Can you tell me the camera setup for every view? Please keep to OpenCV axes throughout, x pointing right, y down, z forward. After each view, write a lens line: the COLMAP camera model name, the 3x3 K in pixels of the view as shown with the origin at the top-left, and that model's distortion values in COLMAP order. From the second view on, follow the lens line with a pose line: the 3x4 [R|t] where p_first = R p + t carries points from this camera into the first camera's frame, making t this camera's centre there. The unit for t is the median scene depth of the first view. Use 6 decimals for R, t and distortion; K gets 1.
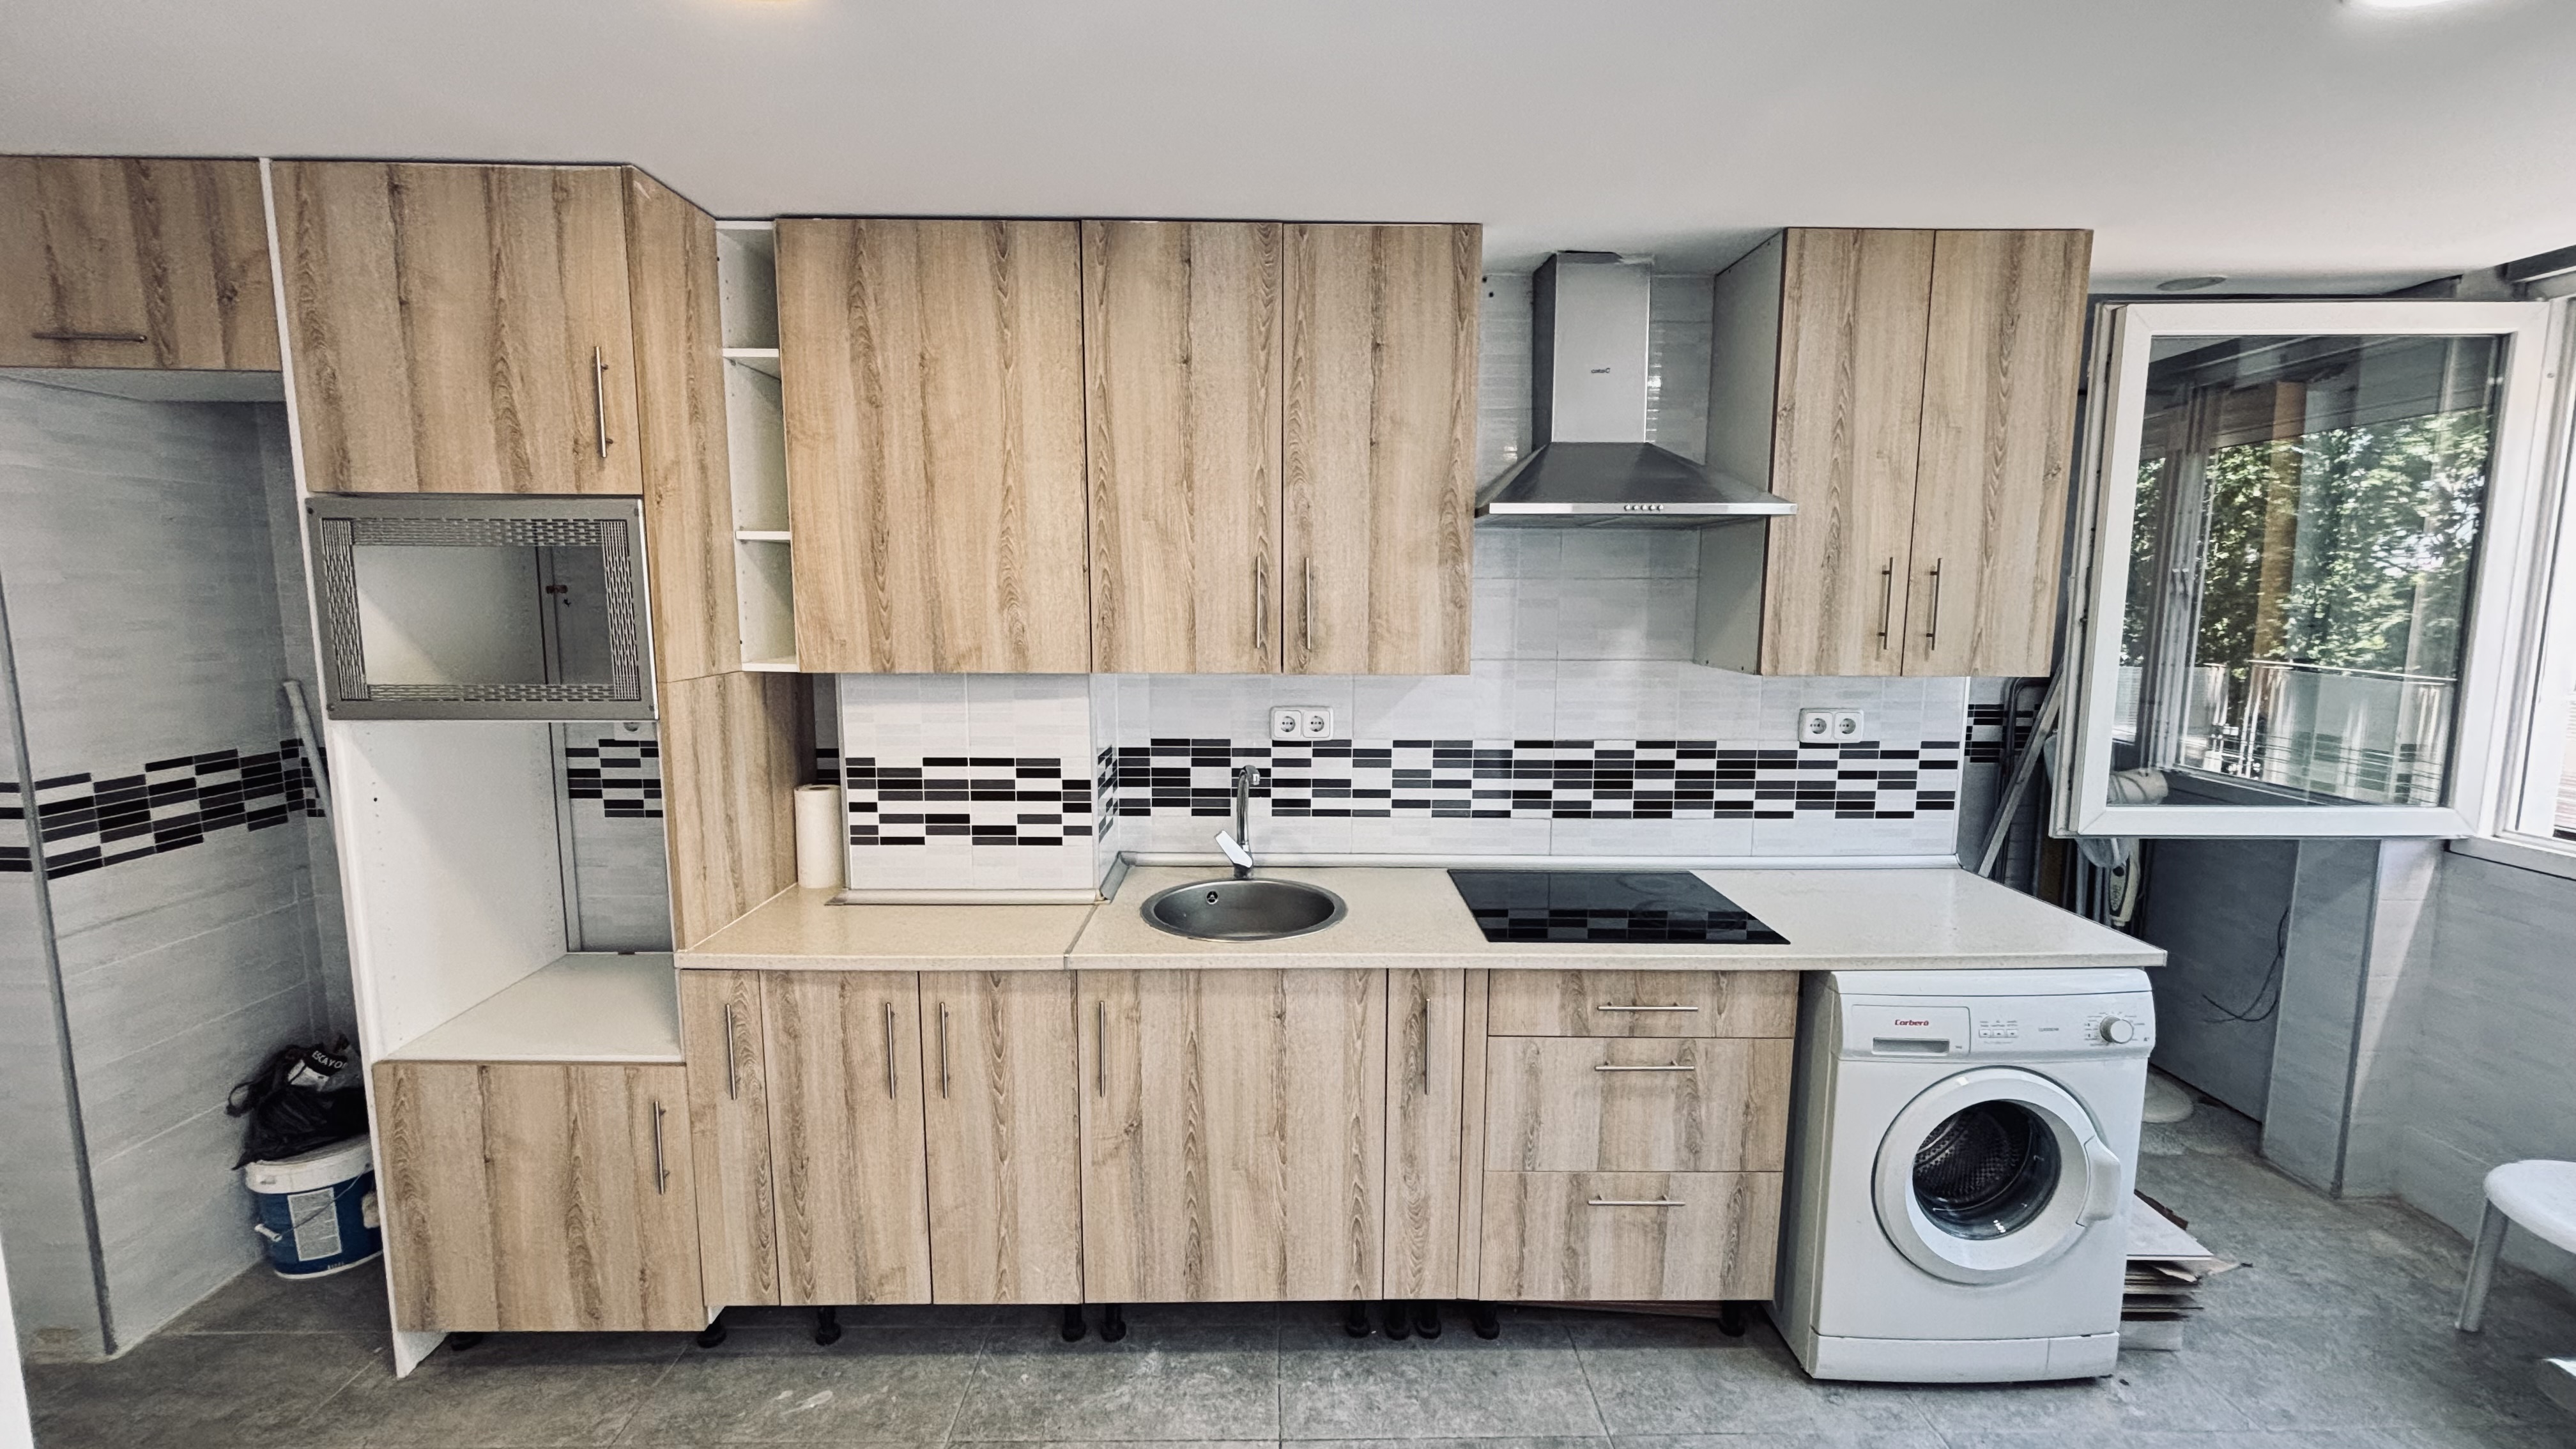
lens RADIAL K [[1037.8, 0, 1281.7], [0, 1037.8, 716.8], [0, 0, 1]] dist [-0.002979, 0.001096]
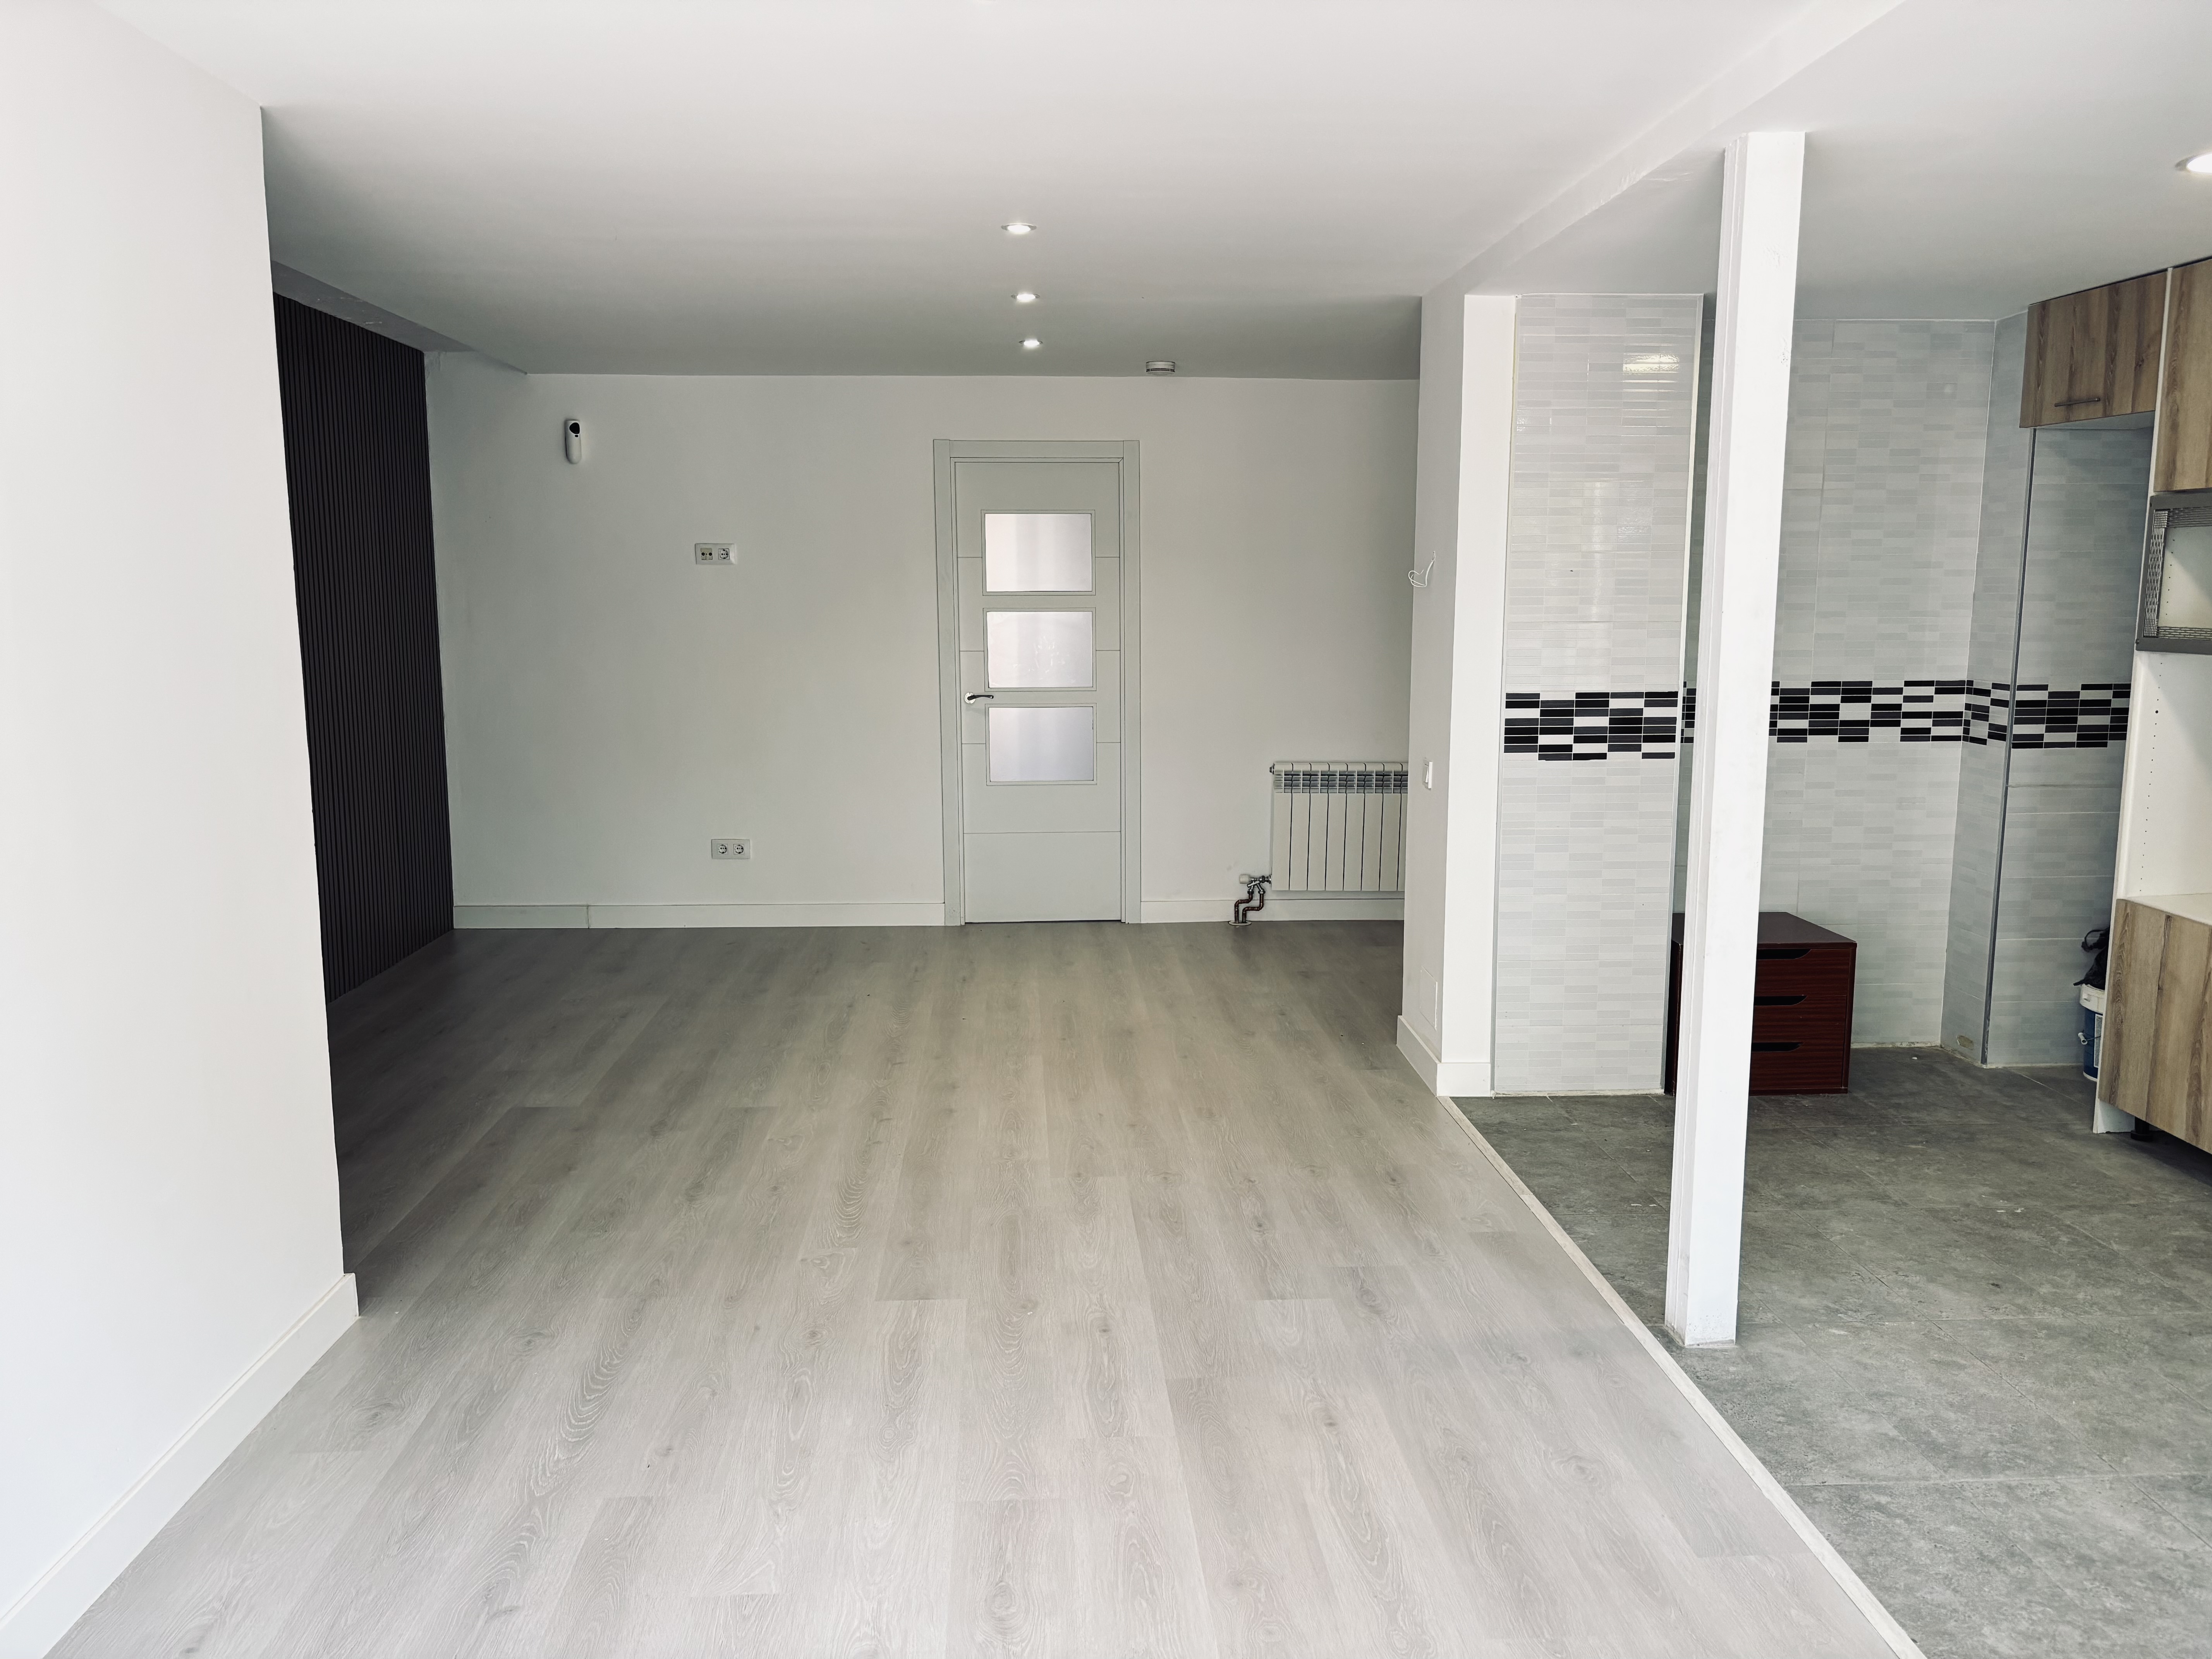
lens RADIAL K [[1666.6, 0, 1119.6], [0, 1666.6, 832.7], [0, 0, 1]] dist [0.059336, -0.067011]
pose [[0.043120, 0.144531, -0.988560, 1.255778], [-0.124798, 0.982510, 0.138203, 0.095148], [0.991245, 0.117411, 0.060403, -0.468115]]
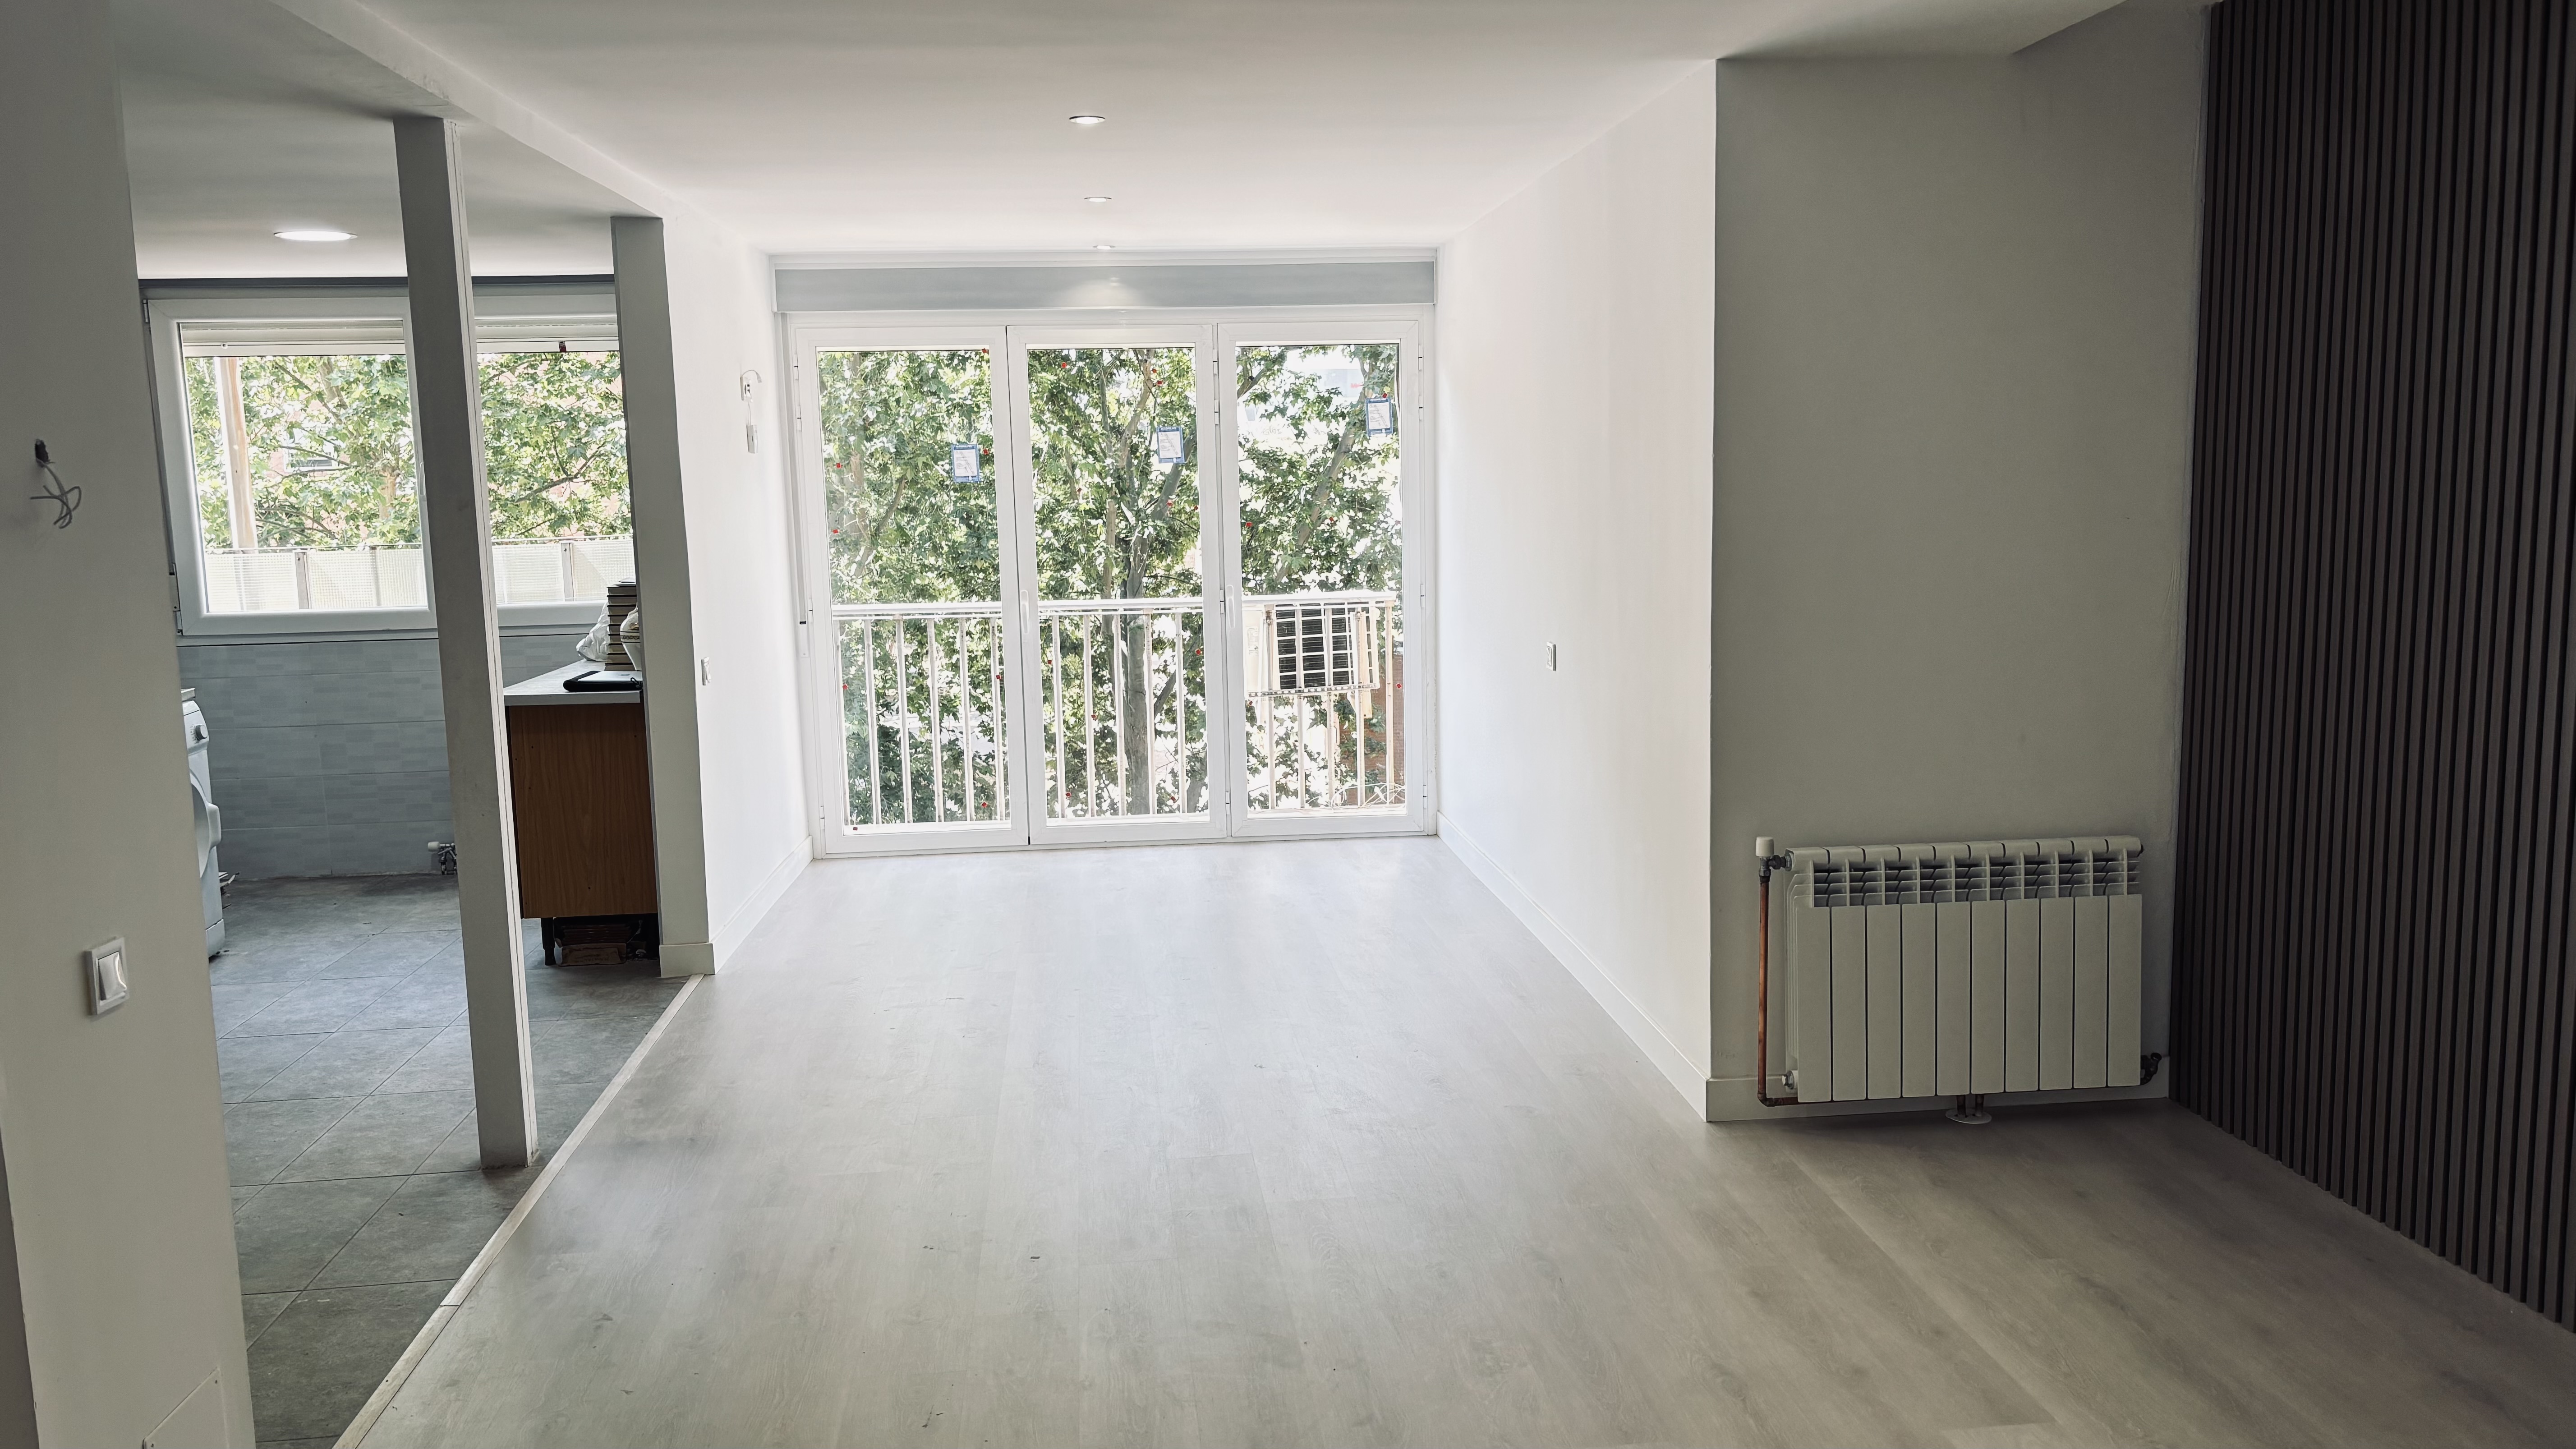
lens RADIAL K [[1939.8, 0, 1318.8], [0, 1939.8, 733.6], [0, 0, 1]] dist [0.057276, -0.061546]
pose [[-0.101069, -0.137902, 0.985276, -2.409059], [0.147633, 0.977303, 0.151930, 0.076031], [-0.983865, 0.160814, -0.078416, -0.534763]]
